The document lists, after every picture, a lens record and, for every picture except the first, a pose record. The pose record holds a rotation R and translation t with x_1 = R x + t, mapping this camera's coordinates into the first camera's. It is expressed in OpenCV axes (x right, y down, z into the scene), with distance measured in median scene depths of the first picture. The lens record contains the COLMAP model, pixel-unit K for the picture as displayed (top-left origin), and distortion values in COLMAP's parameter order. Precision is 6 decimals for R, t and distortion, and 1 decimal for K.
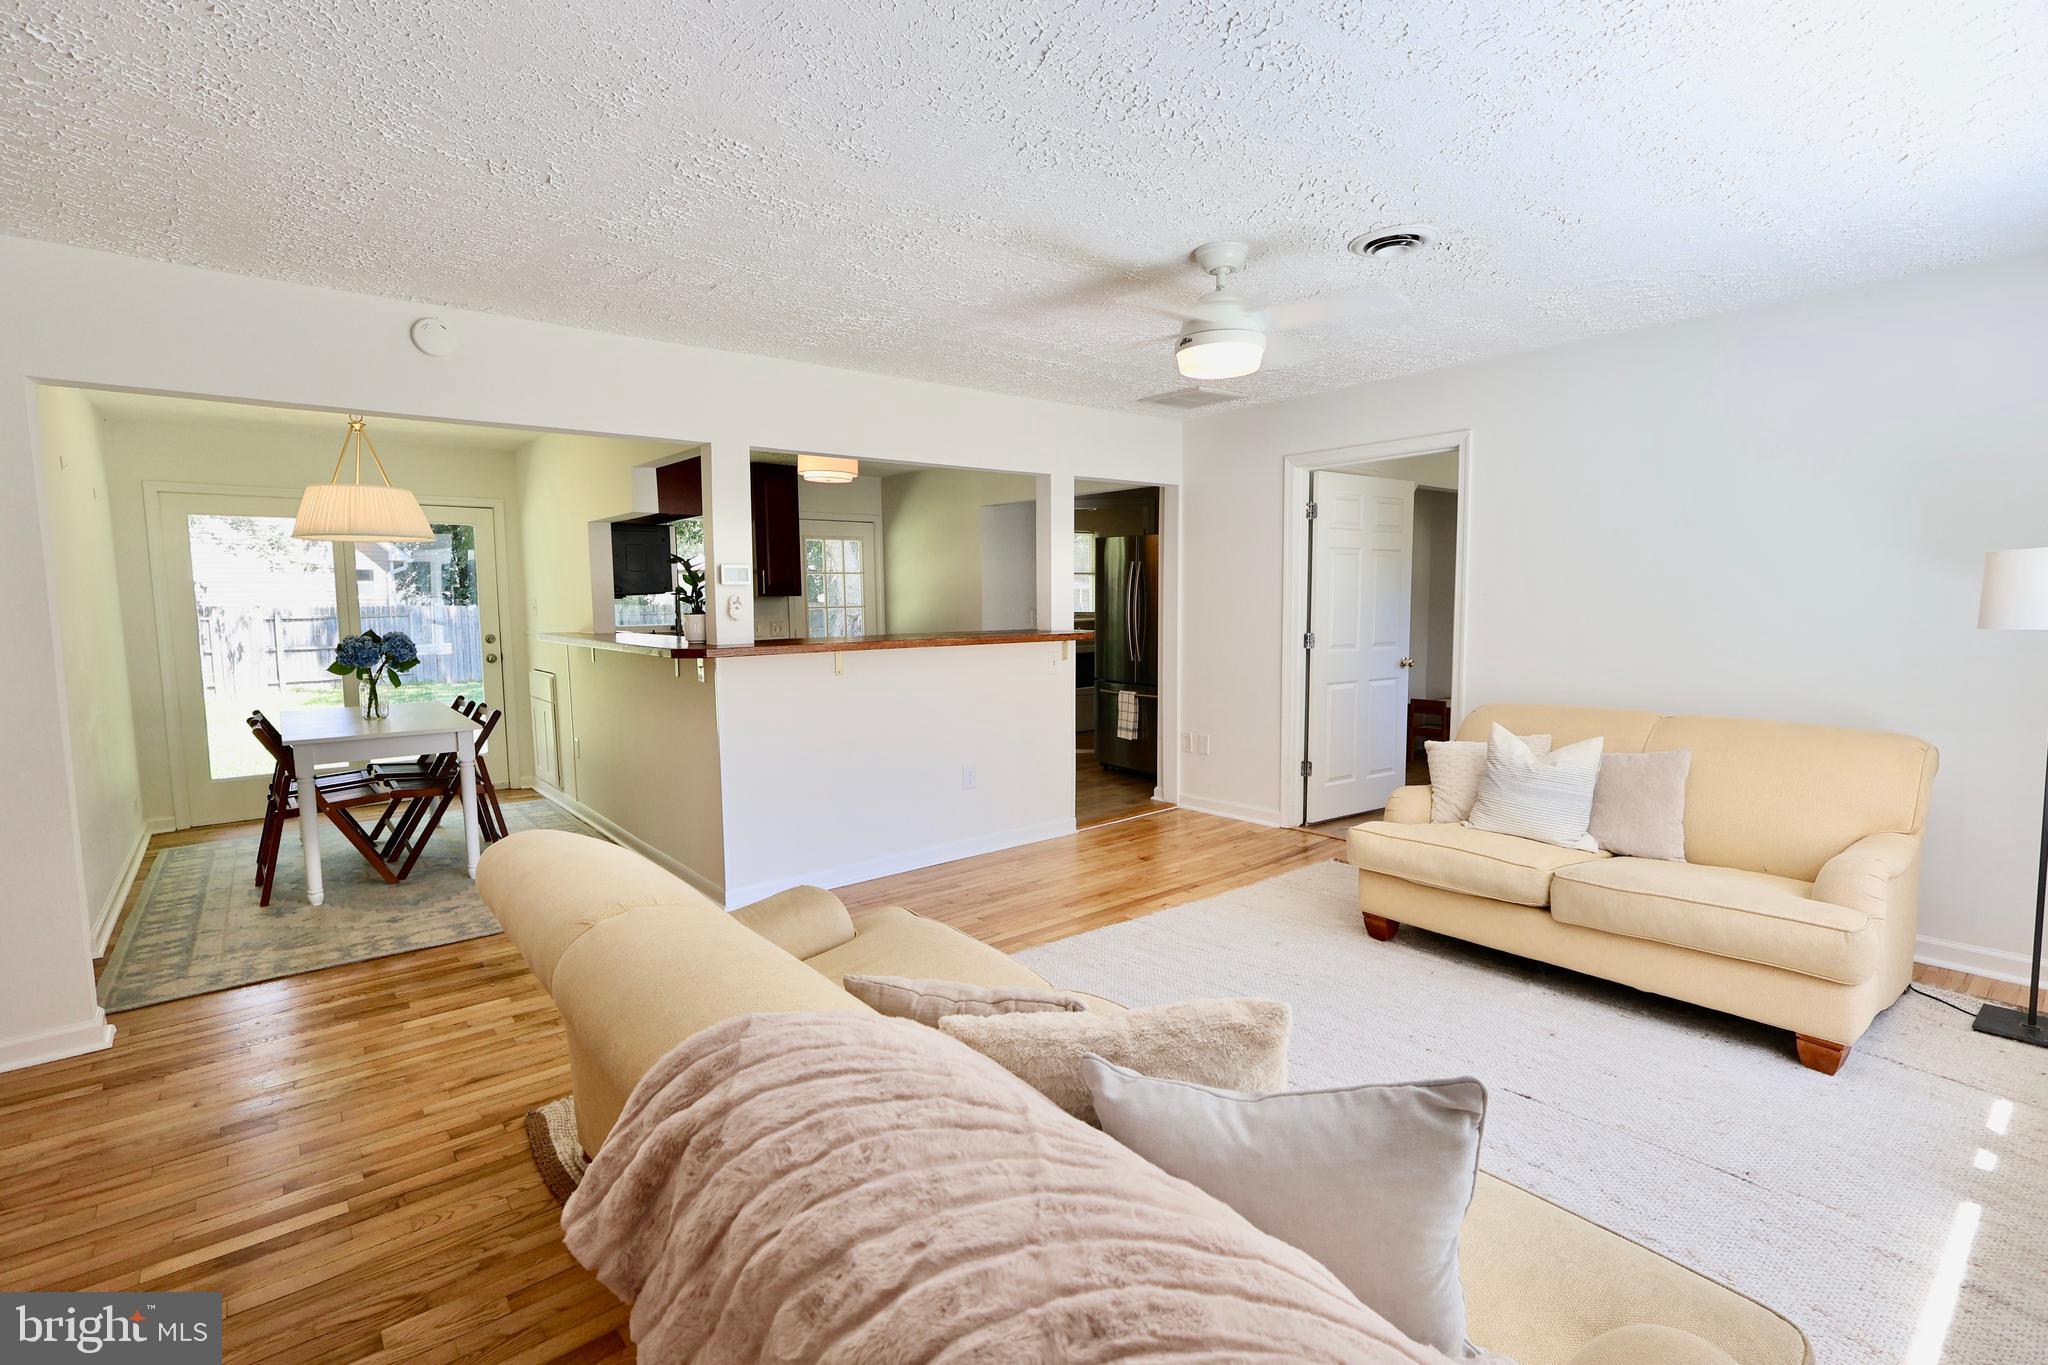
lens RADIAL K [[945.6, 0, 1026.4], [0, 945.6, 686.0], [0, 0, 1]] dist [-0.001708, 0.000473]
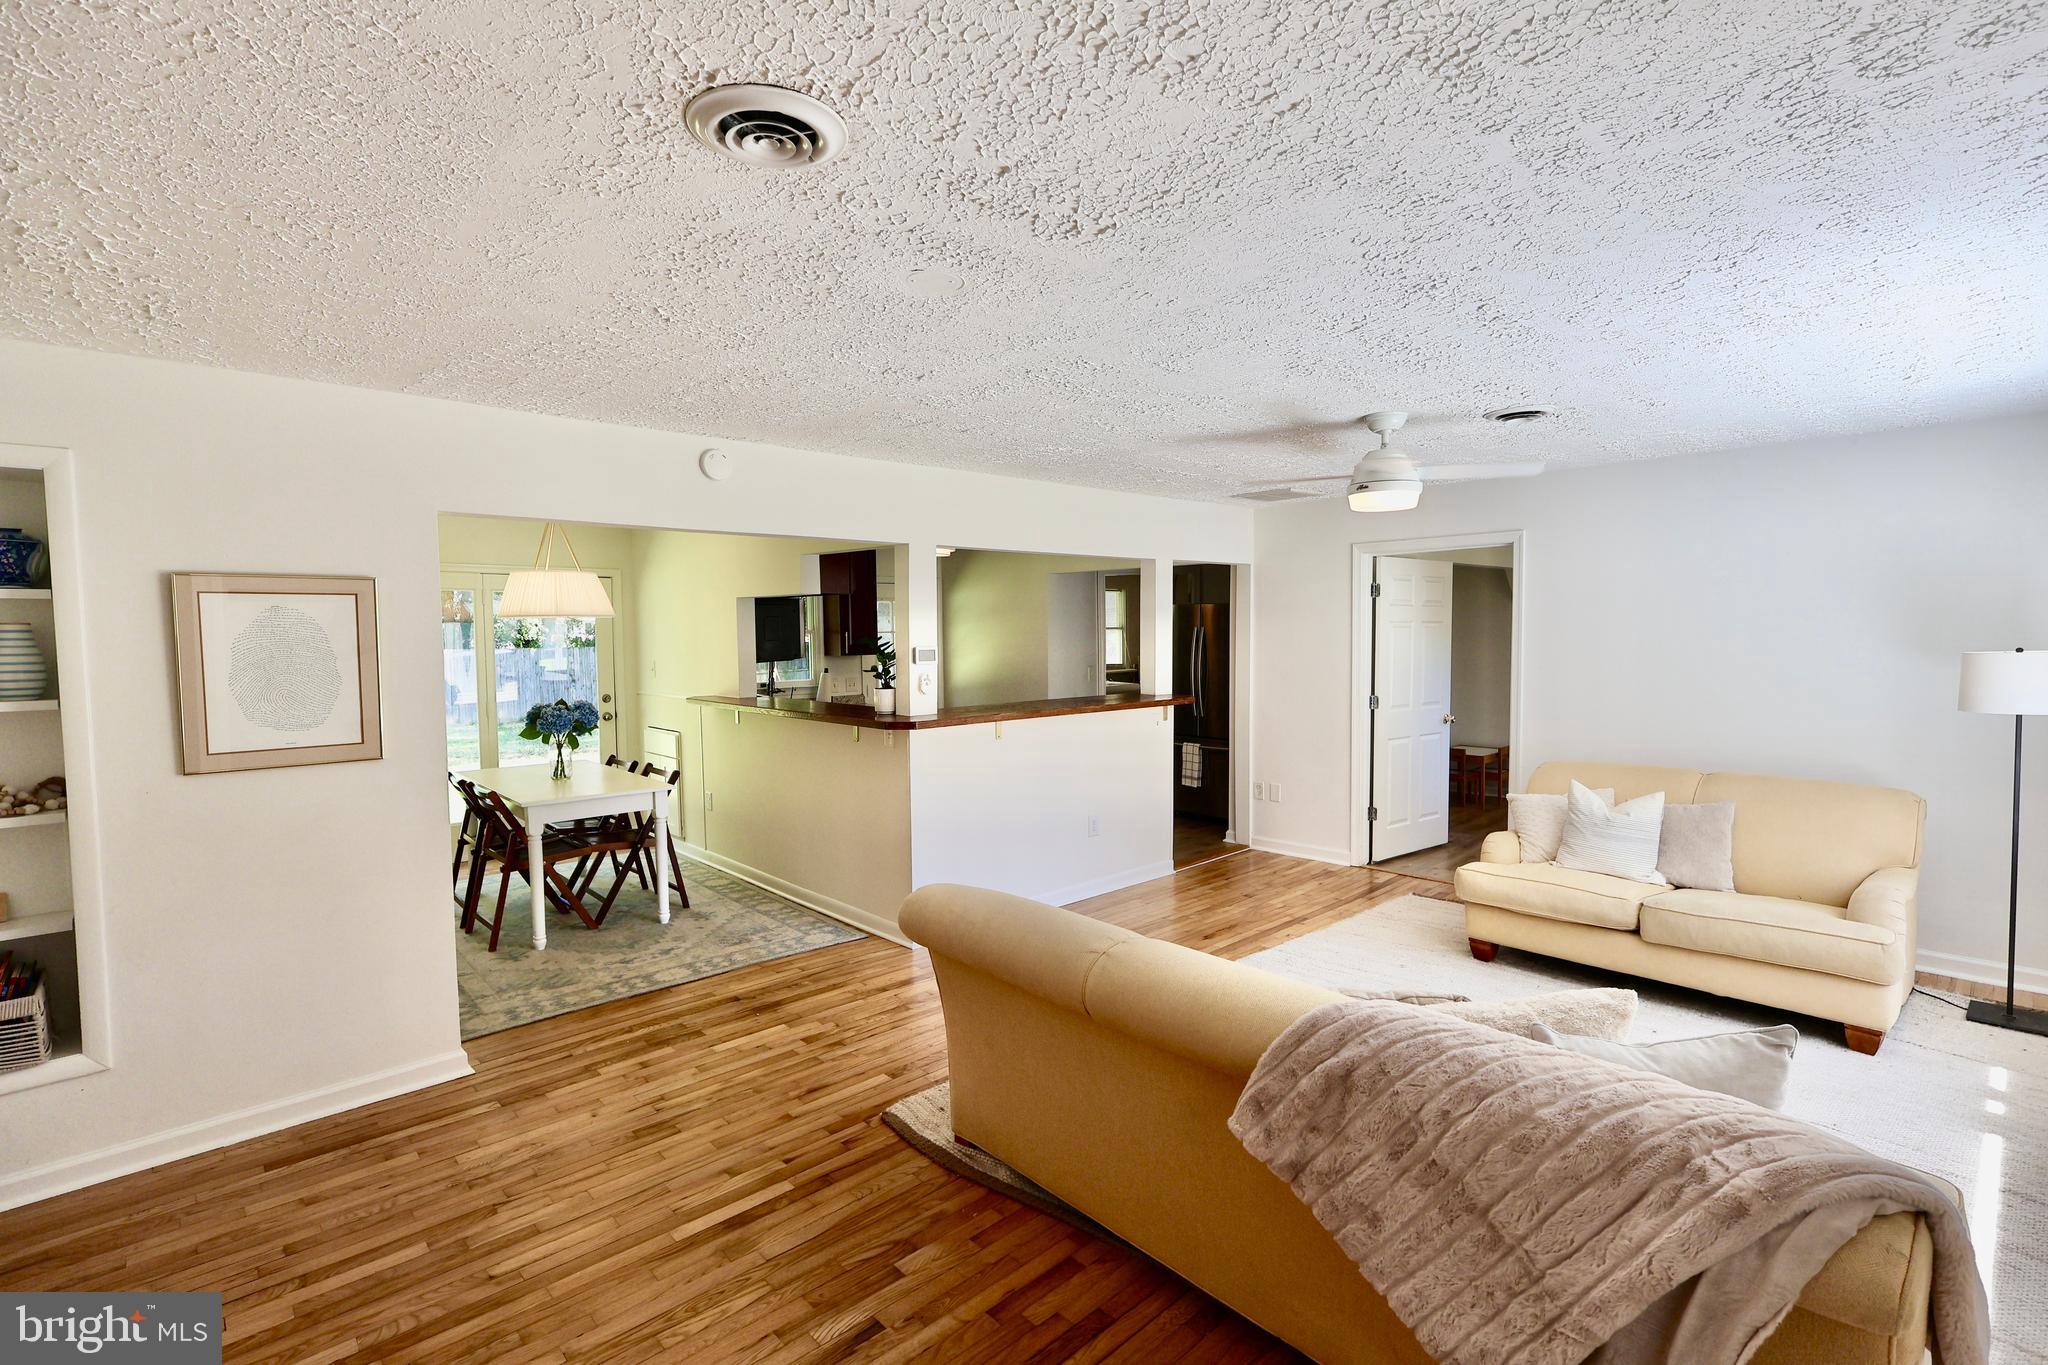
lens RADIAL K [[945.6, 0, 1026.4], [0, 945.6, 686.0], [0, 0, 1]] dist [-0.001708, 0.000473]
pose [[0.998291, -0.002944, 0.058372, -0.296074], [0.005069, 0.999328, -0.036294, -0.043802], [-0.058226, 0.036528, 0.997635, -0.193094]]
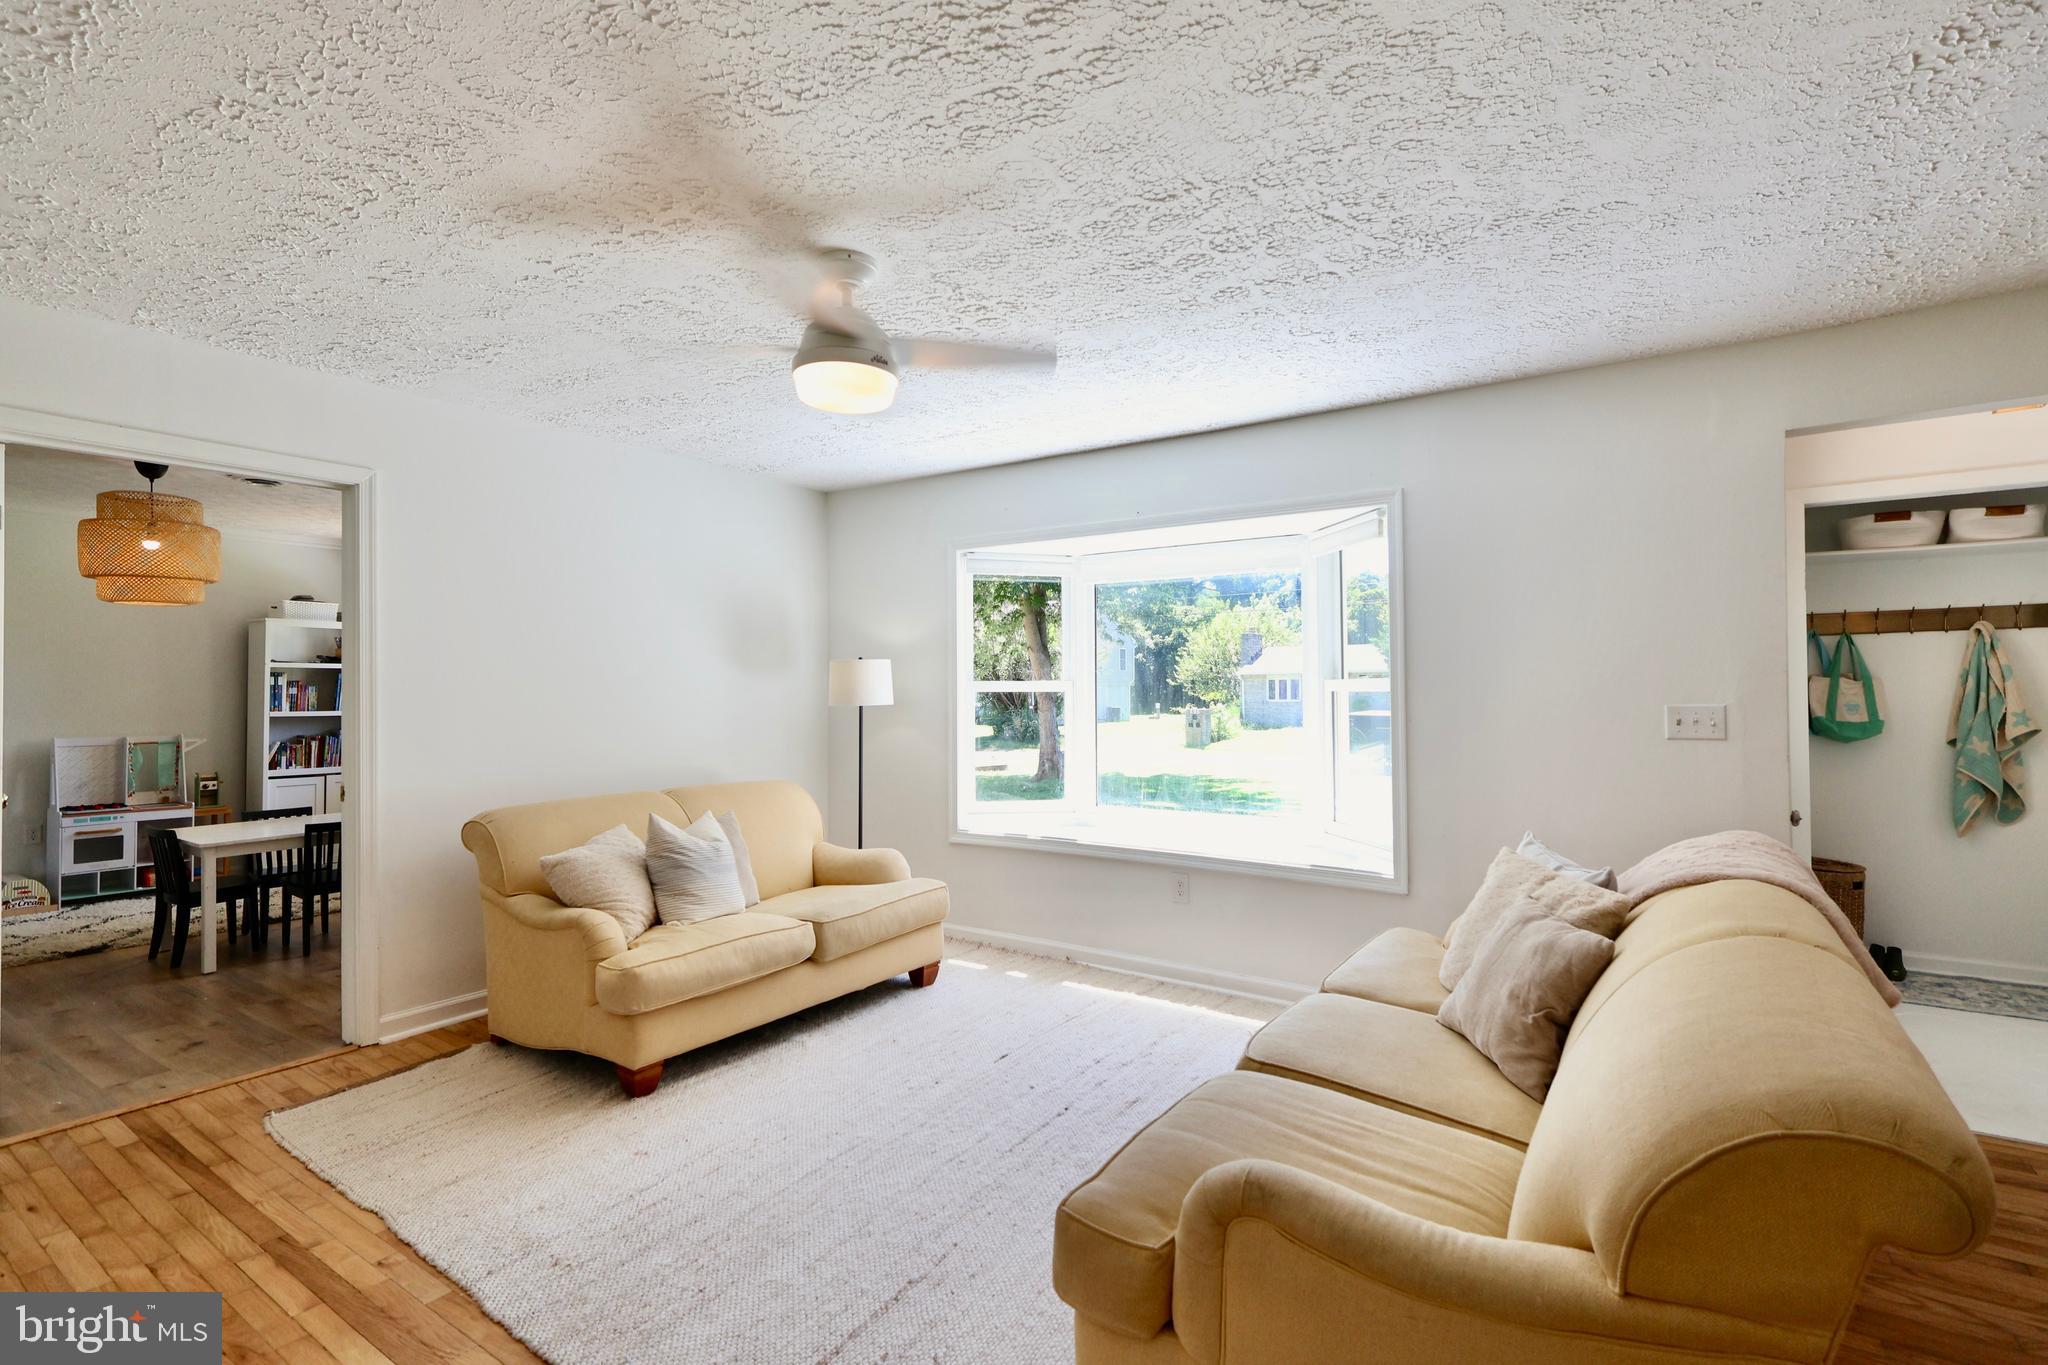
lens RADIAL K [[945.6, 0, 1026.4], [0, 945.6, 686.0], [0, 0, 1]] dist [-0.001708, 0.000473]
pose [[-0.276932, 0.022050, 0.960637, -0.546592], [0.102313, 0.994730, 0.006662, -0.059610], [-0.955427, 0.100131, -0.277728, 0.934329]]
